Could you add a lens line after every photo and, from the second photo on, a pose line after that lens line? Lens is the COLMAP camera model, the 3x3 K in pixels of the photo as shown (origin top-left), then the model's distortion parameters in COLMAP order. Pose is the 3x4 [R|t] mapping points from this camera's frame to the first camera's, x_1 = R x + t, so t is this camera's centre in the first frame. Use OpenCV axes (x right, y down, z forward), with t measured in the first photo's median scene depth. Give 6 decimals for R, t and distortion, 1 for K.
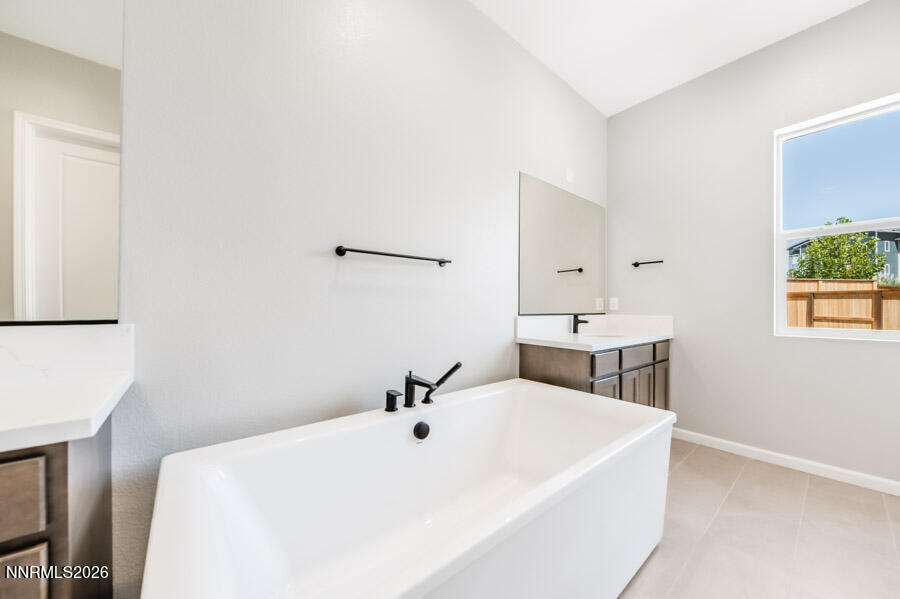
lens RADIAL K [[316.0, 0, 448.2], [0, 316.0, 303.7], [0, 0, 1]] dist [-0.008957, -0.000012]
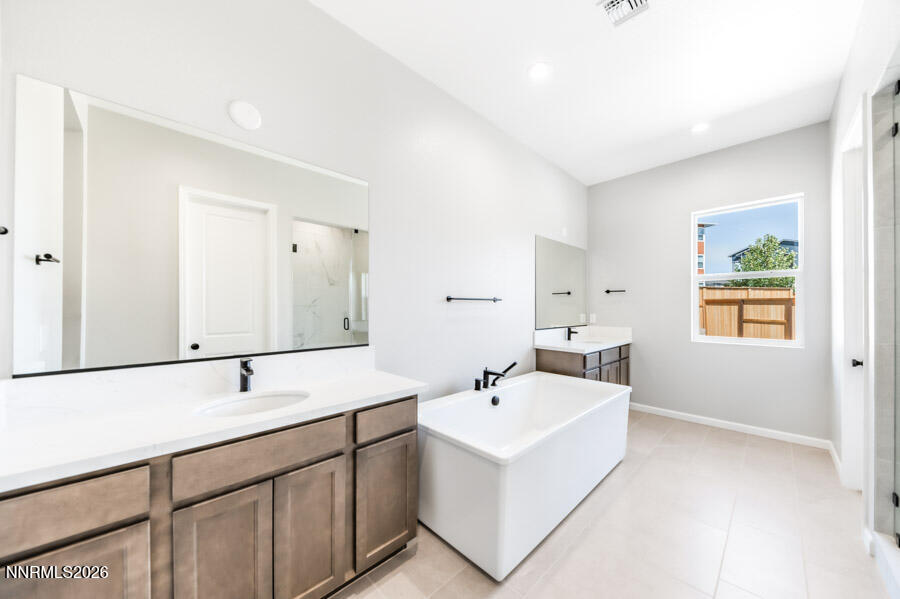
lens RADIAL K [[316.0, 0, 451.0], [0, 316.0, 303.4], [0, 0, 1]] dist [-0.008957, -0.000012]
pose [[0.996026, -0.003696, 0.088990, -0.318476], [0.003689, 0.999993, 0.000244, -0.093659], [-0.088990, 0.000086, 0.996032, -0.482135]]
